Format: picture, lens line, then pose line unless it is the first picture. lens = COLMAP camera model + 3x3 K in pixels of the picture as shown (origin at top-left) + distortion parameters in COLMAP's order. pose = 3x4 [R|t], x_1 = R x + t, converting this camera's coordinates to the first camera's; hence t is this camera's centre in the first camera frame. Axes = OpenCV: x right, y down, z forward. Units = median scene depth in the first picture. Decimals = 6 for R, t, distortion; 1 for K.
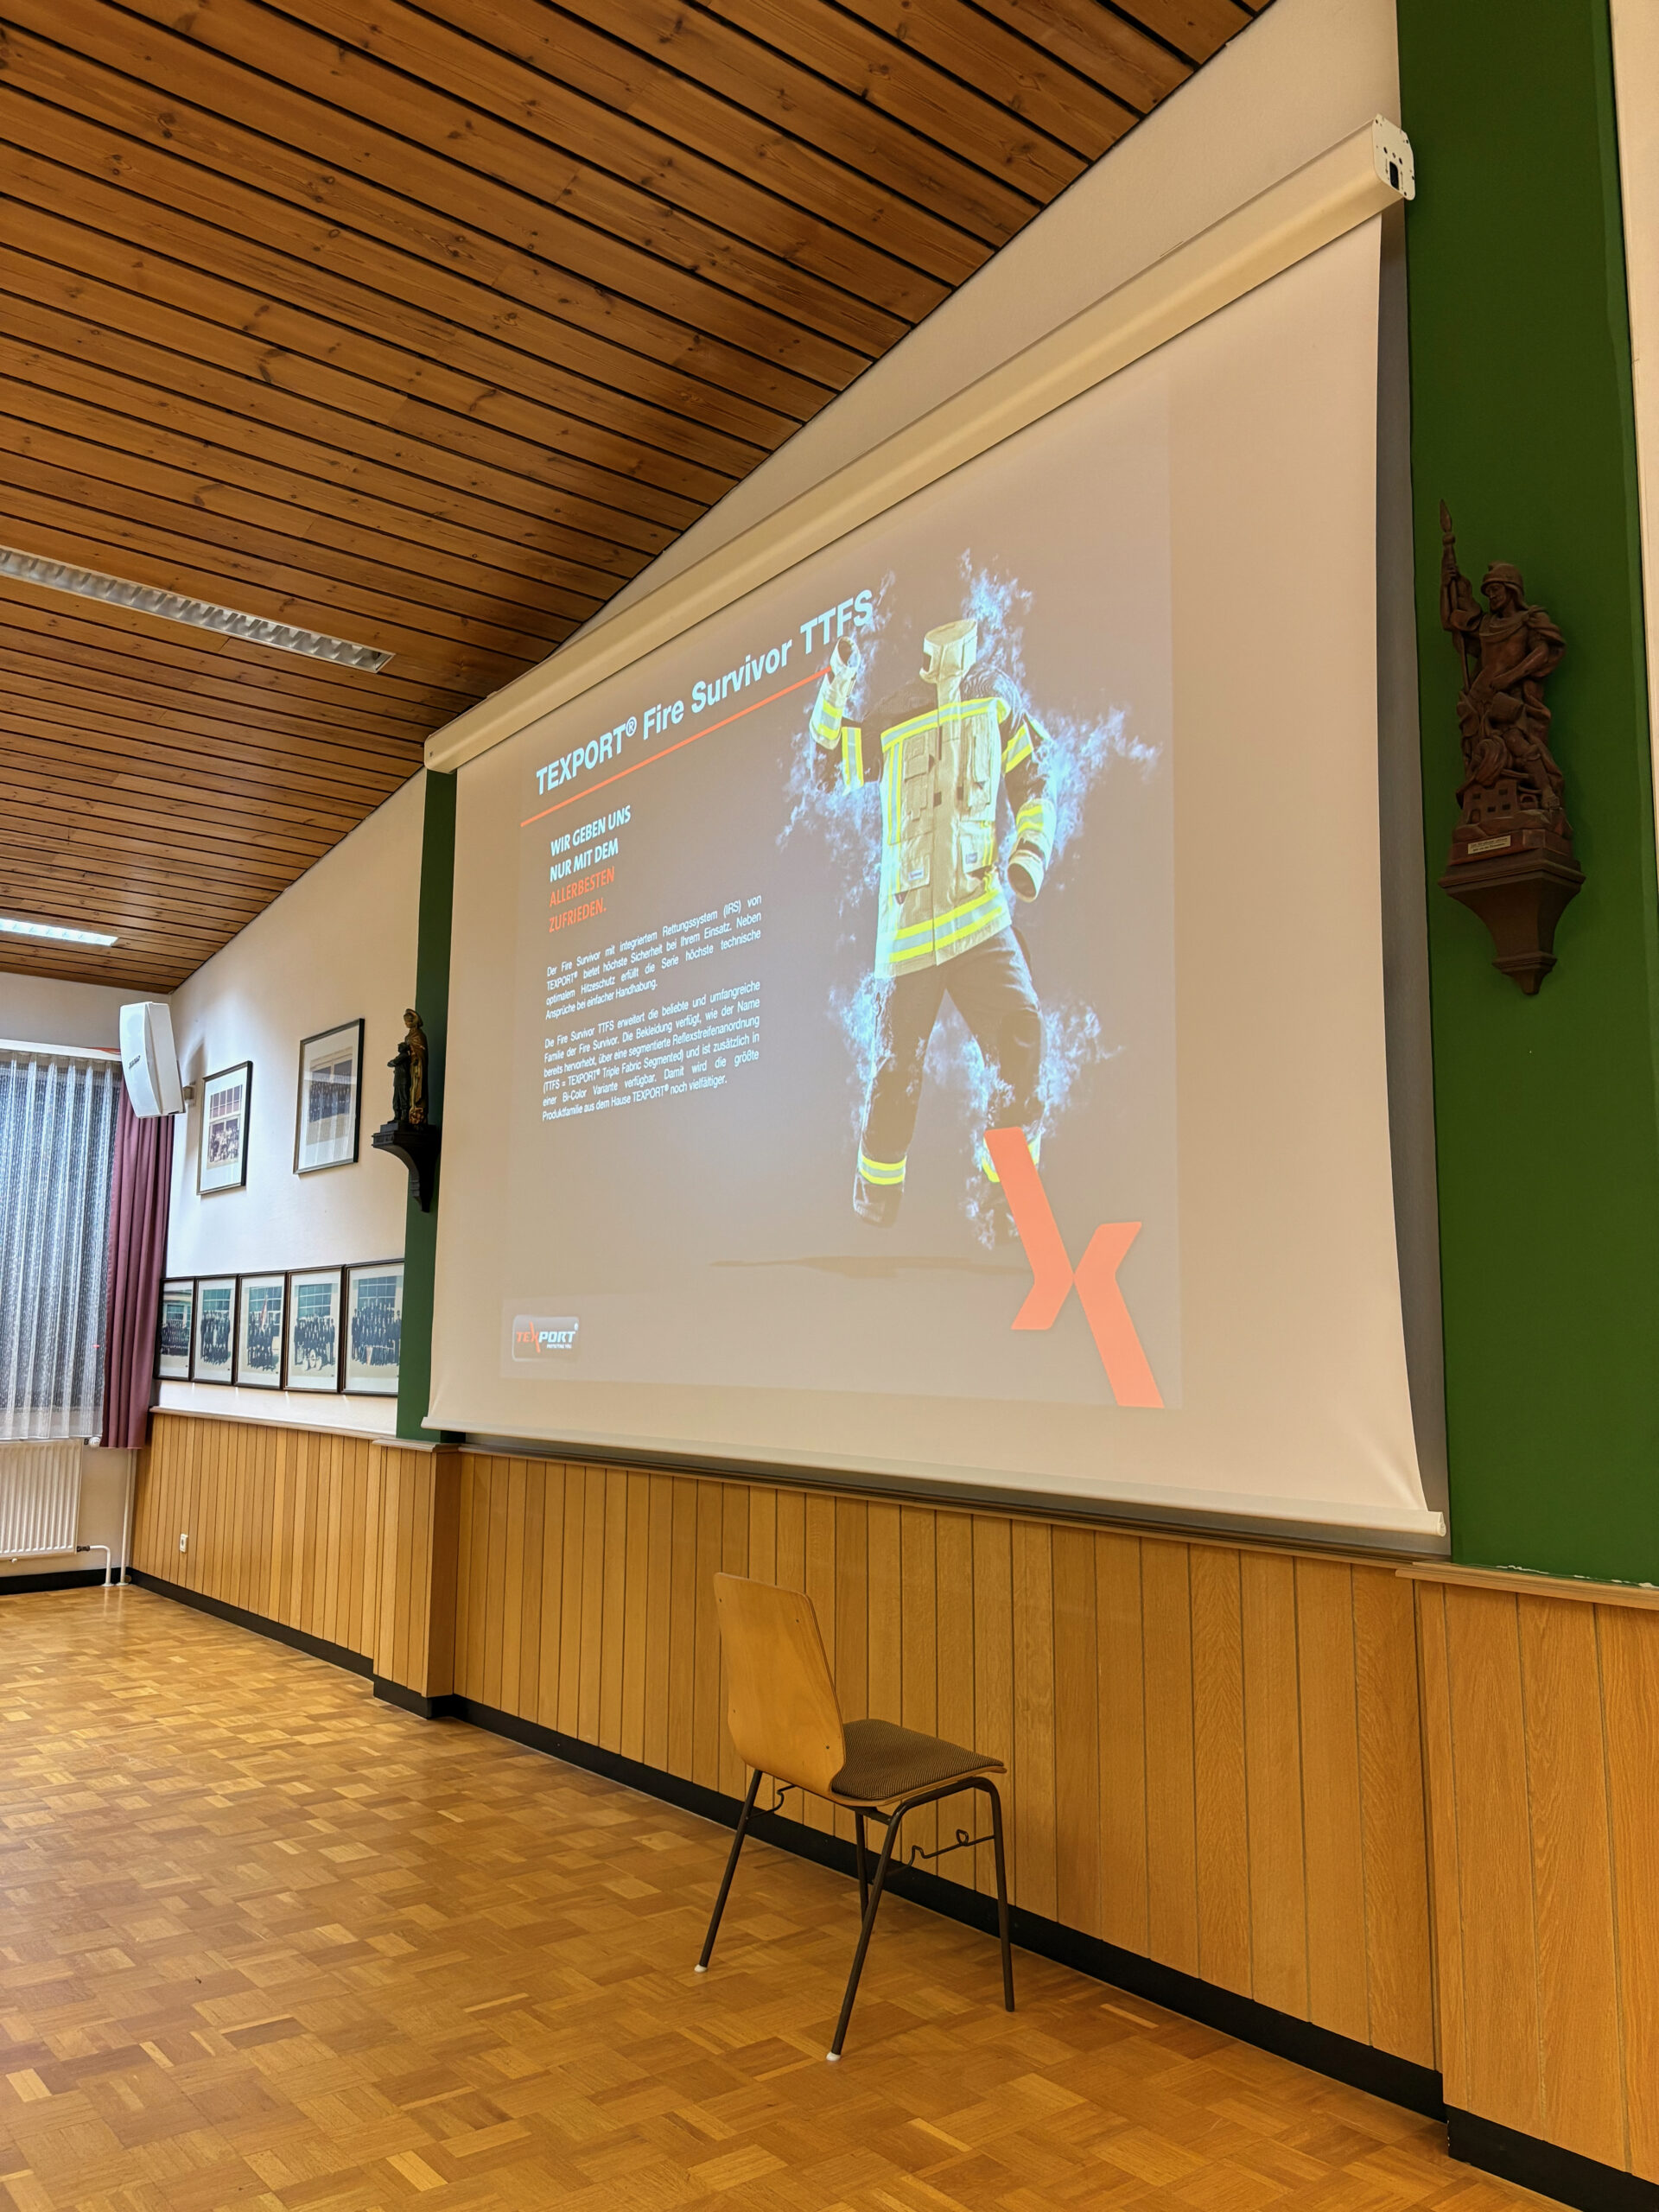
lens RADIAL K [[1676.1, 0, 831.1], [0, 1676.1, 1097.1], [0, 0, 1]] dist [0.073103, -0.082190]
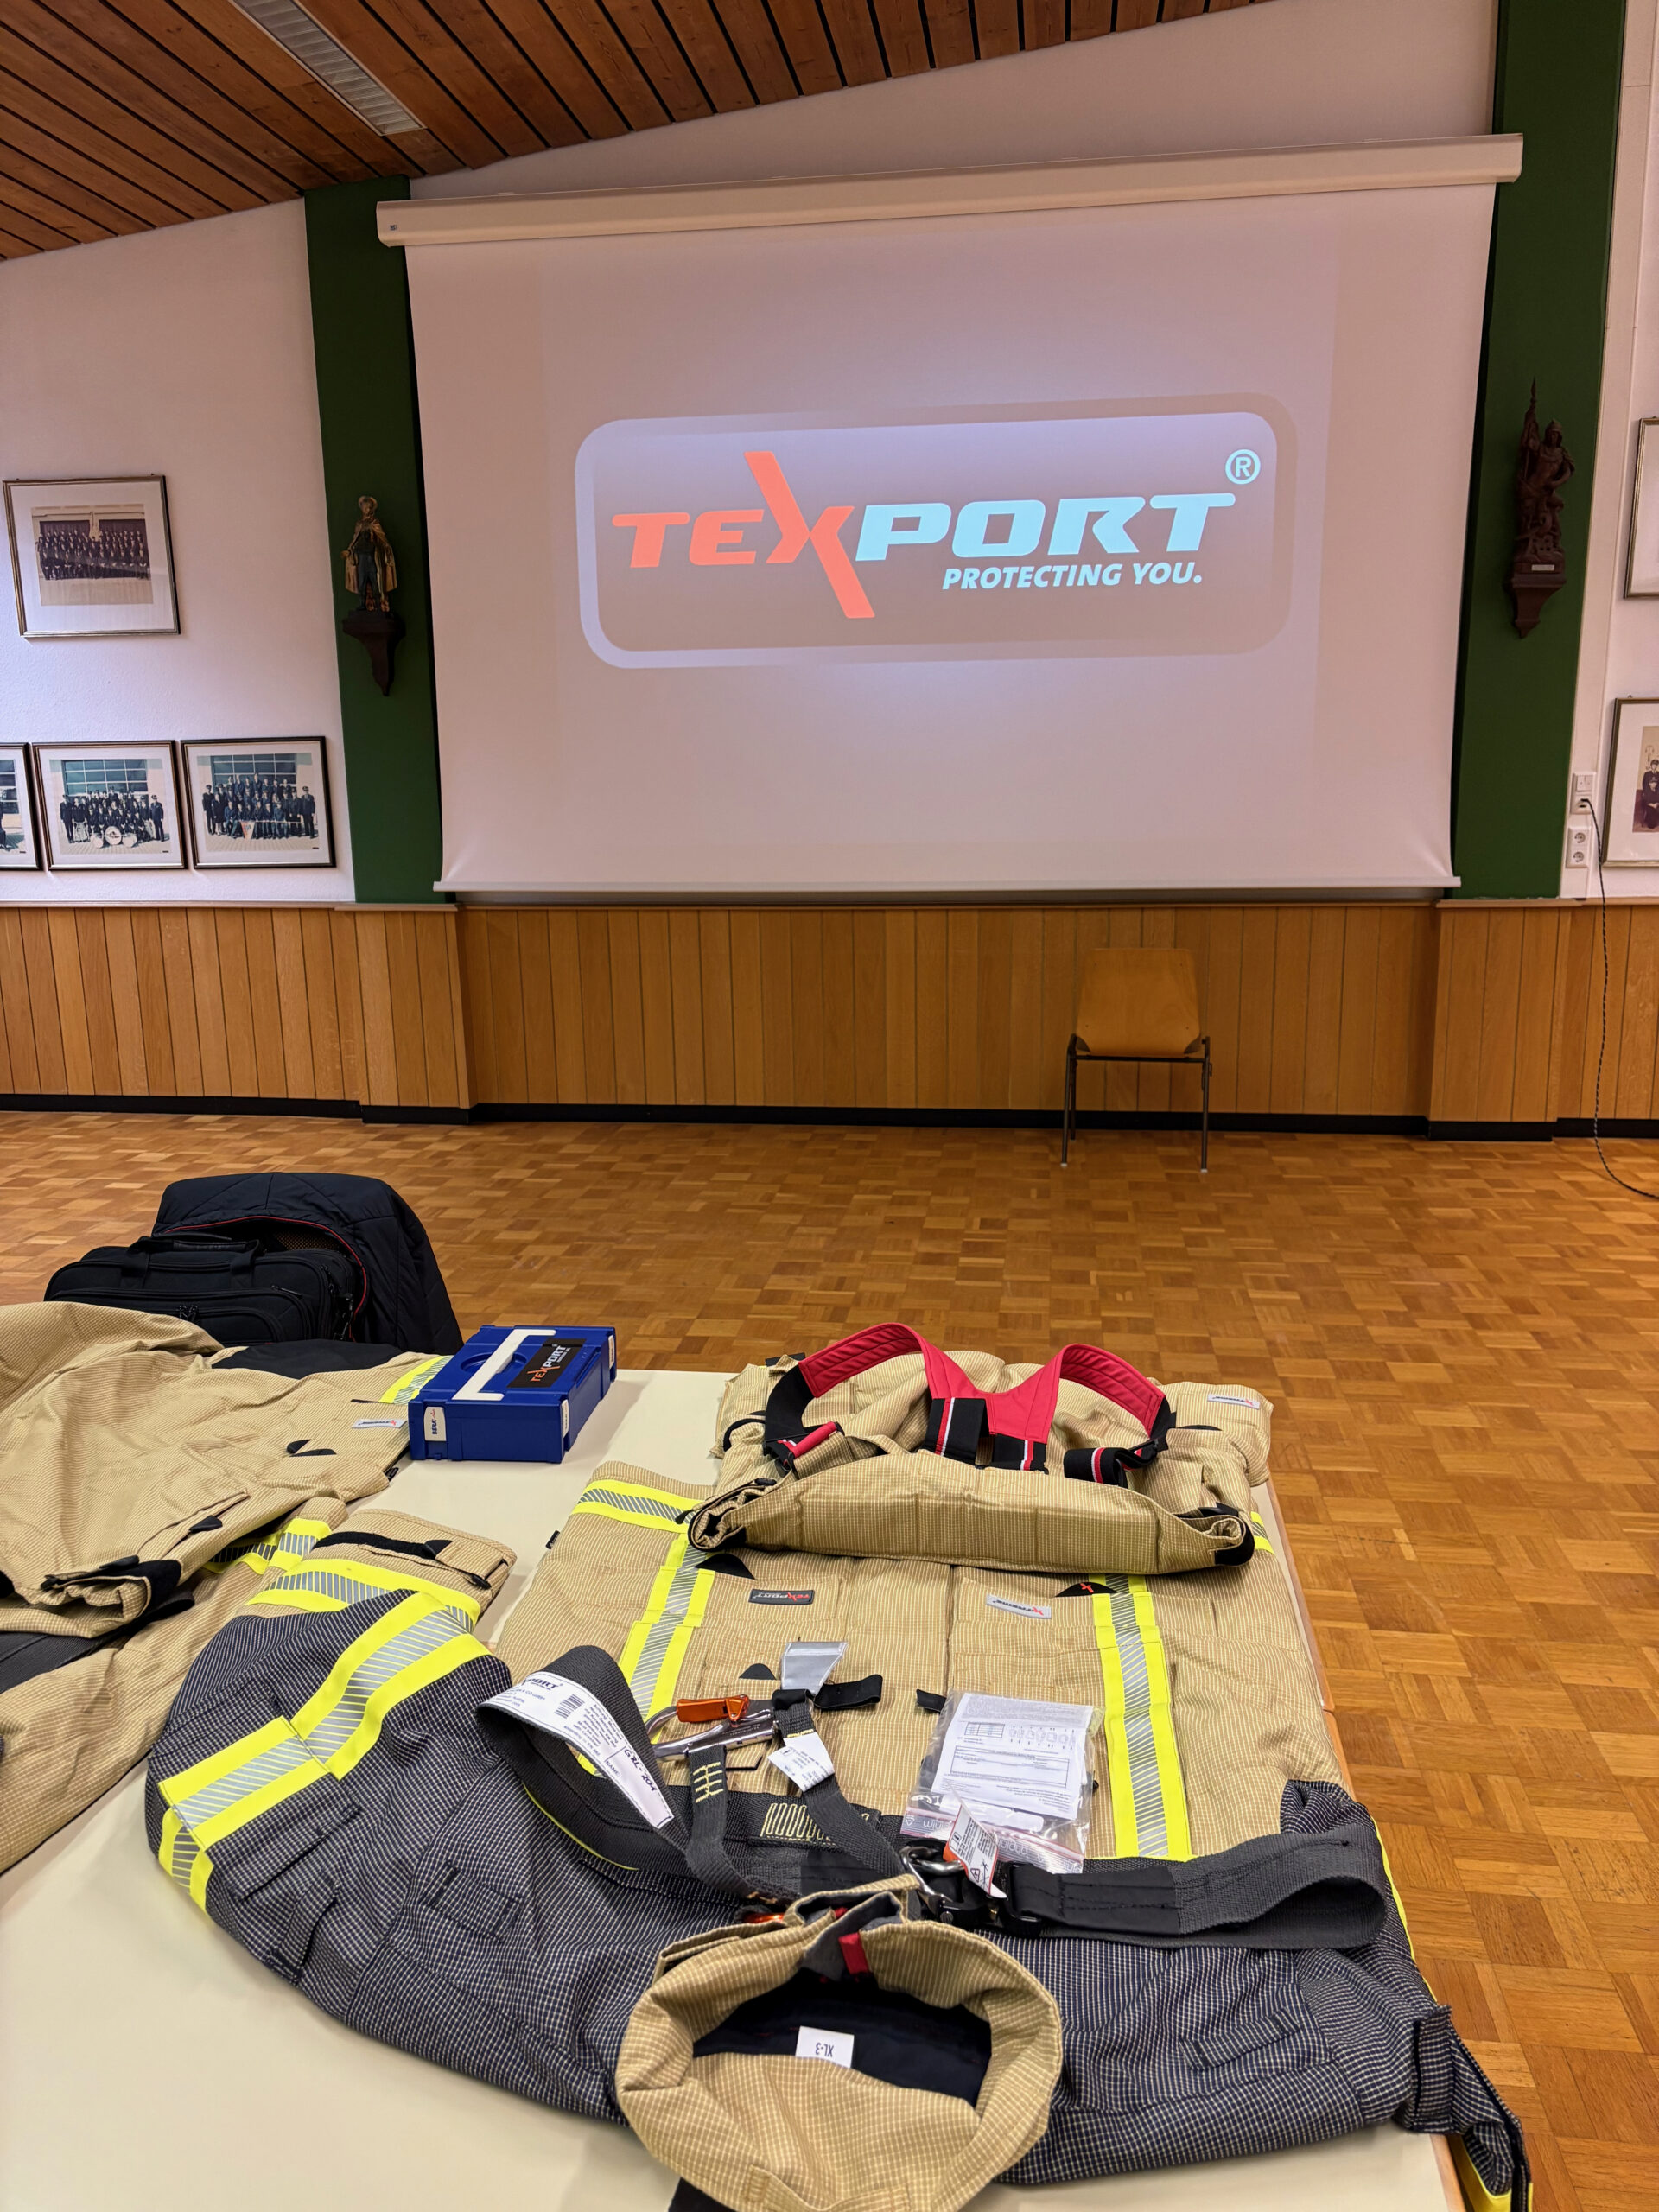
lens RADIAL K [[1676.1, 0, 831.1], [0, 1676.1, 1097.1], [0, 0, 1]] dist [0.073103, -0.082190]
pose [[0.710152, -0.159309, 0.685787, -1.152822], [-0.081680, 0.948844, 0.304999, -0.059695], [-0.699294, -0.272610, 0.660811, 0.013667]]
